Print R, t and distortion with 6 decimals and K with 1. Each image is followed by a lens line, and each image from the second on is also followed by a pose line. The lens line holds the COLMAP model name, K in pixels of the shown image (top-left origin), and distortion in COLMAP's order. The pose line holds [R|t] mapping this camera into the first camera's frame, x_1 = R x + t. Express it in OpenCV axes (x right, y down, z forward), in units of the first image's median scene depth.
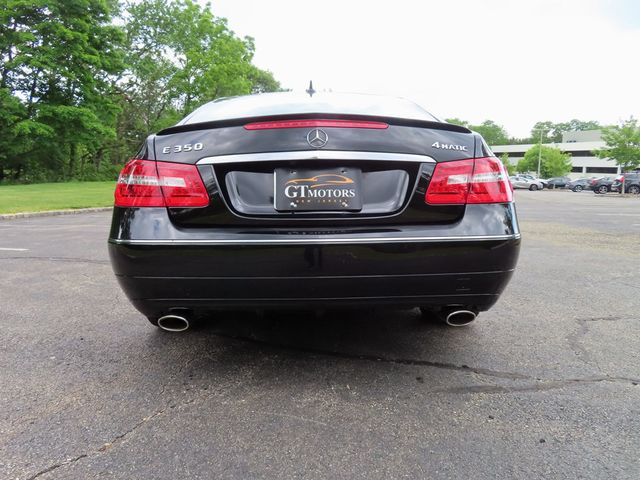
lens RADIAL K [[458.8, 0, 320.0], [0, 458.8, 240.0], [0, 0, 1]] dist [-0.009679, 0.004114]
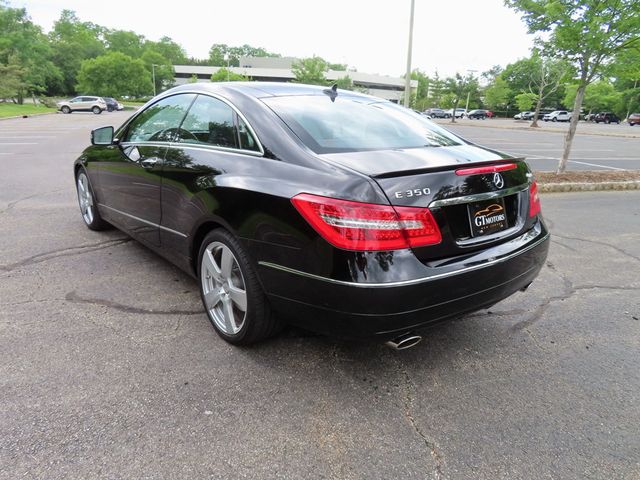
lens RADIAL K [[458.8, 0, 320.0], [0, 458.8, 240.0], [0, 0, 1]] dist [-0.009679, 0.004114]
pose [[0.792043, -0.151062, 0.591480, -1.155696], [0.050587, 0.981809, 0.183010, -0.304535], [-0.608366, -0.115031, 0.785276, 0.243223]]
